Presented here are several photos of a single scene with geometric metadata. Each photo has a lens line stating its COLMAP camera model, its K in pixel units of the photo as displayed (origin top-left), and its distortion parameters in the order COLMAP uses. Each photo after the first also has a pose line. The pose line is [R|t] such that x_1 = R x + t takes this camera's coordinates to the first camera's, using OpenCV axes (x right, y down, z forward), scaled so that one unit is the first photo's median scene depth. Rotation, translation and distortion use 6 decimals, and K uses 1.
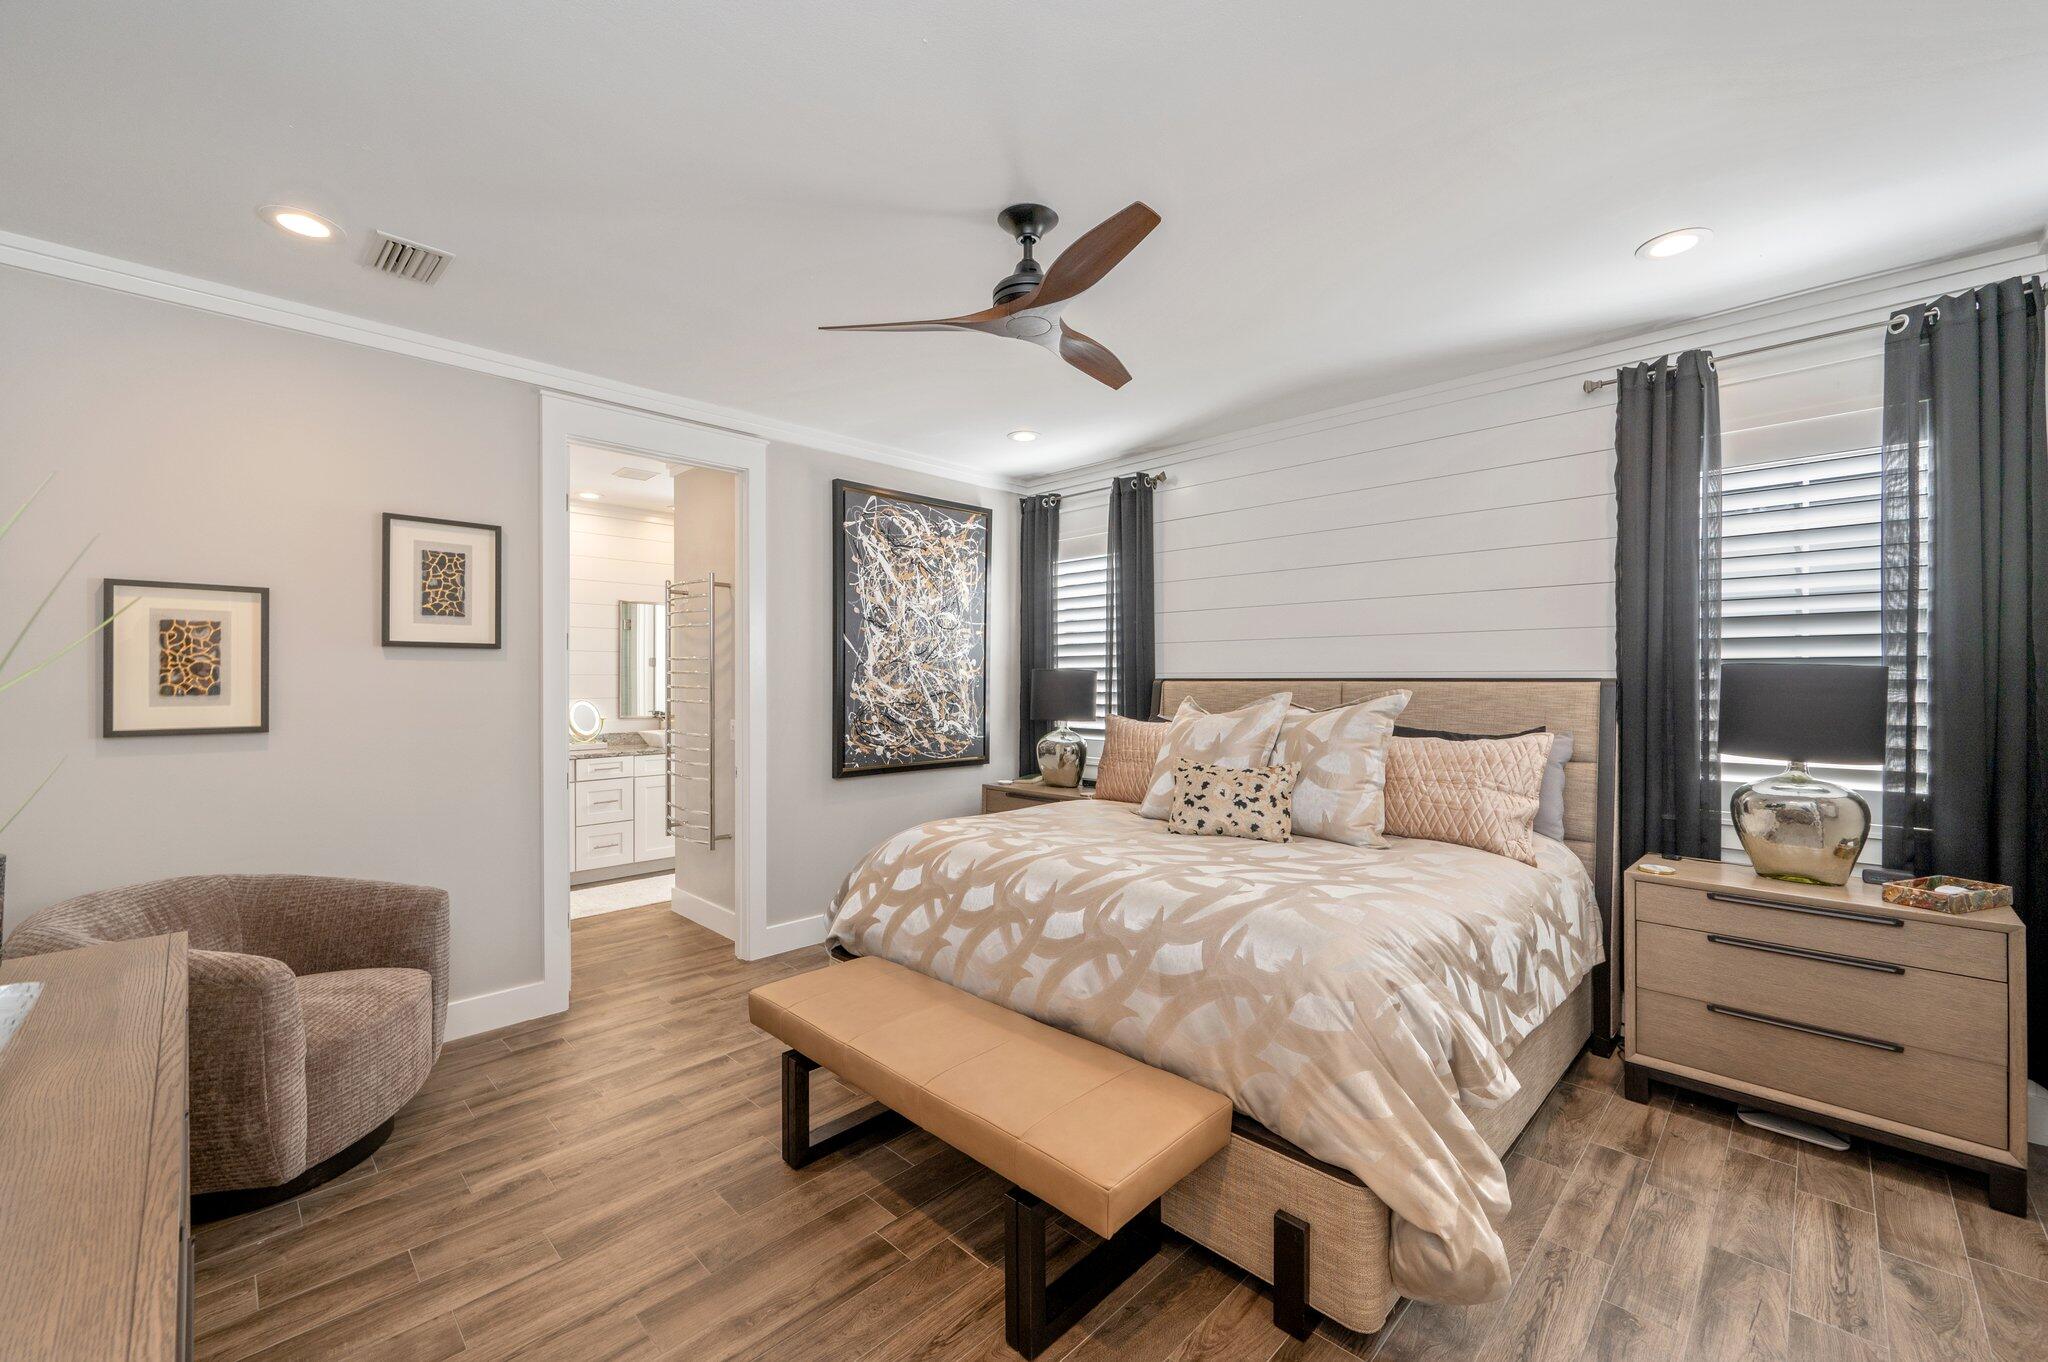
lens RADIAL K [[818.6, 0, 1021.3], [0, 818.6, 674.1], [0, 0, 1]] dist [0.022497, 0.000000]
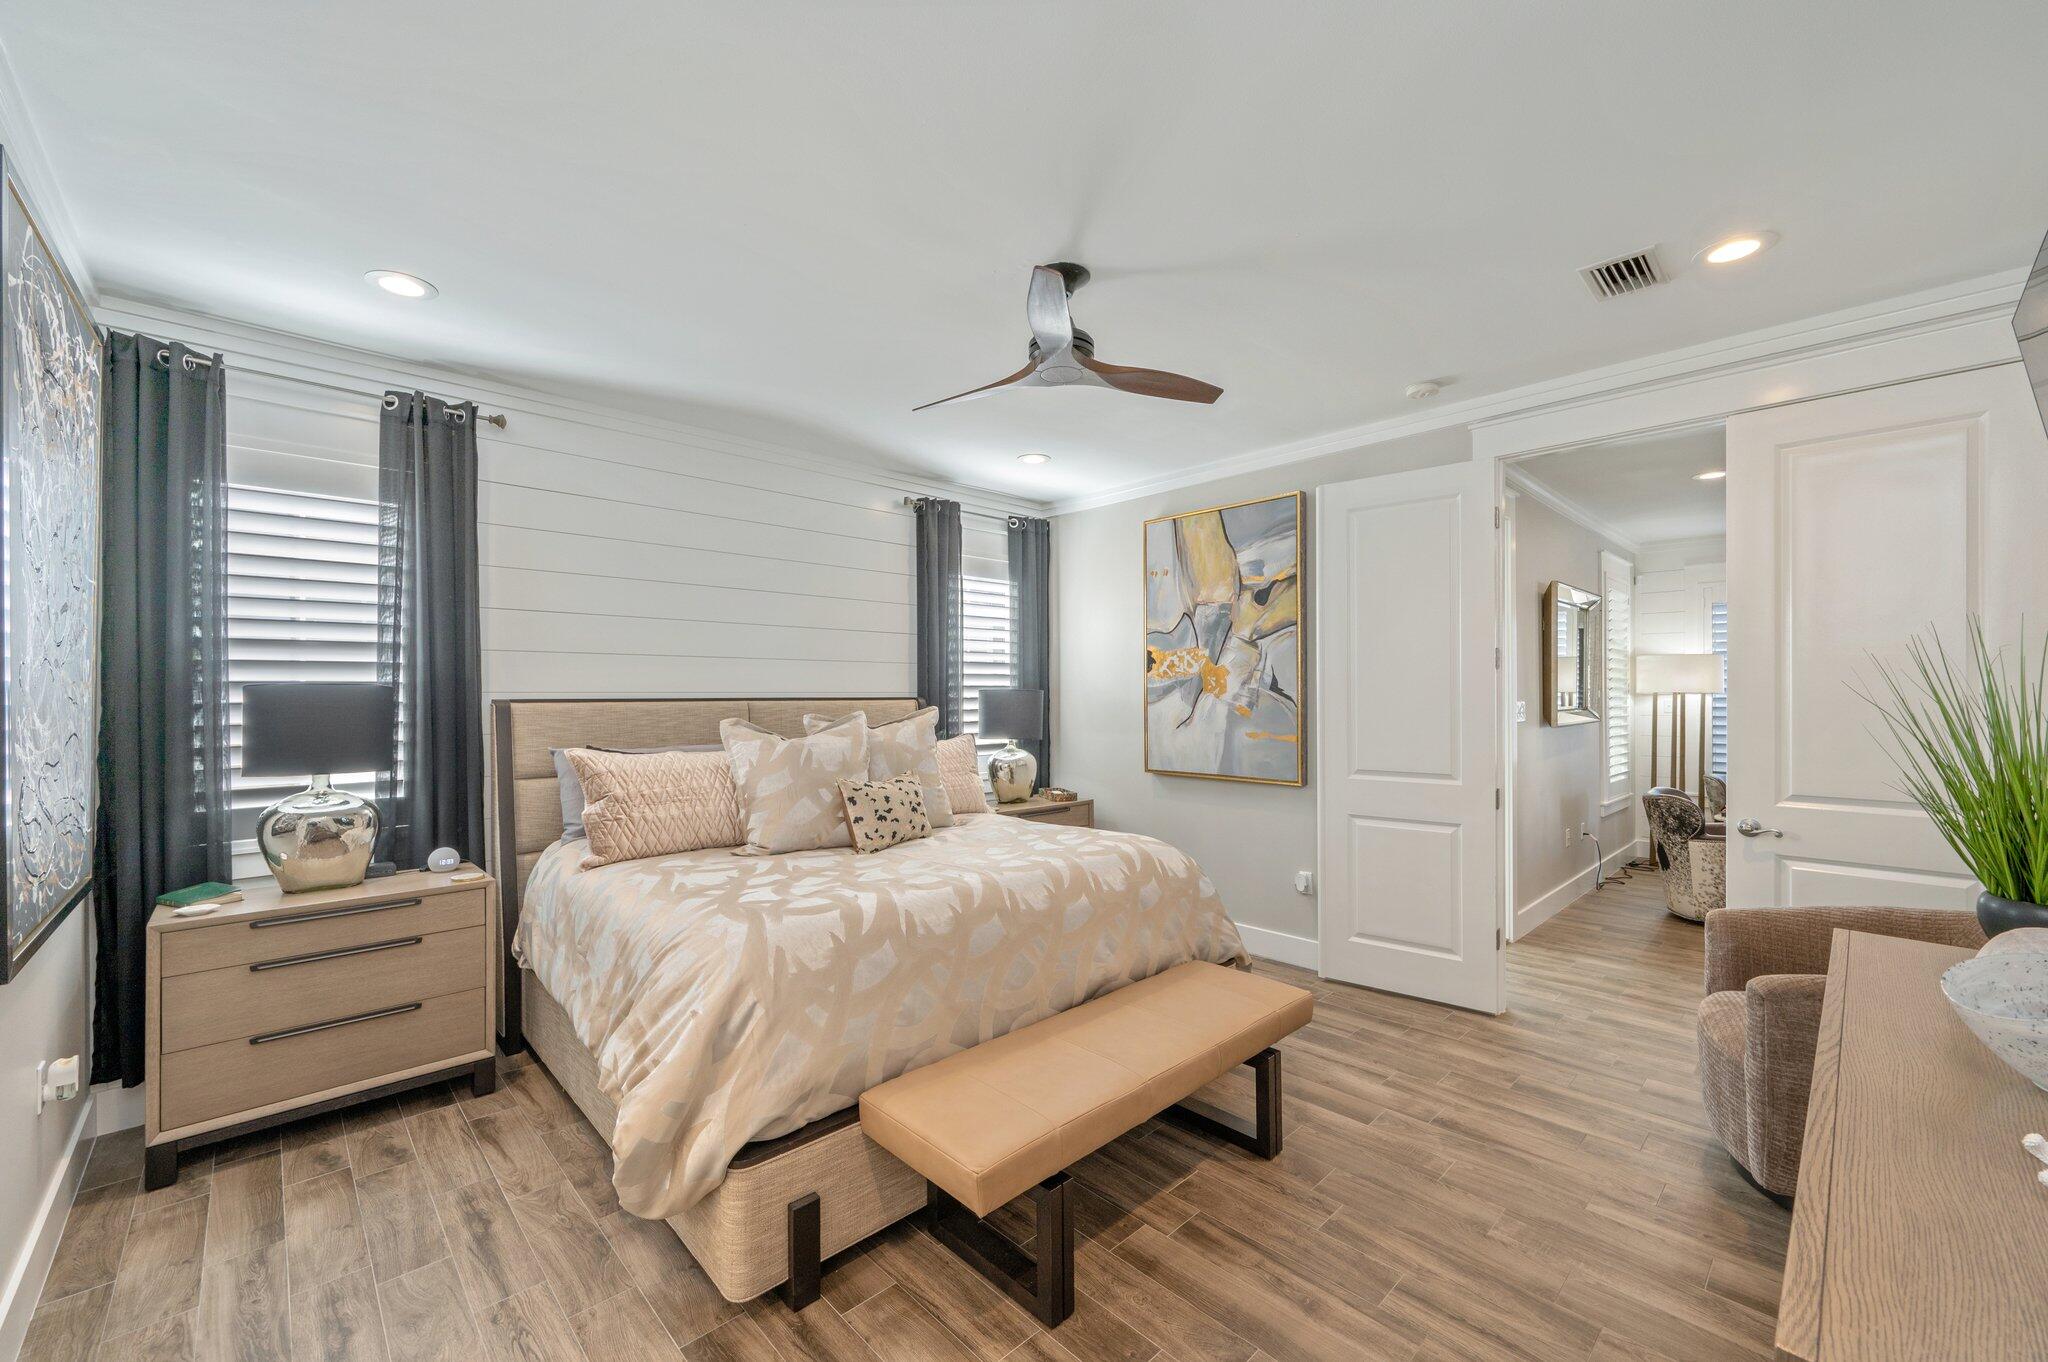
lens RADIAL K [[809.9, 0, 1021.9], [0, 809.9, 704.9], [0, 0, 1]] dist [-0.001802, 0.000036]
pose [[0.033581, -0.010555, 0.999380, -0.087105], [0.001552, 0.999944, 0.010509, 0.000590], [-0.999435, 0.001198, 0.033595, 0.085020]]
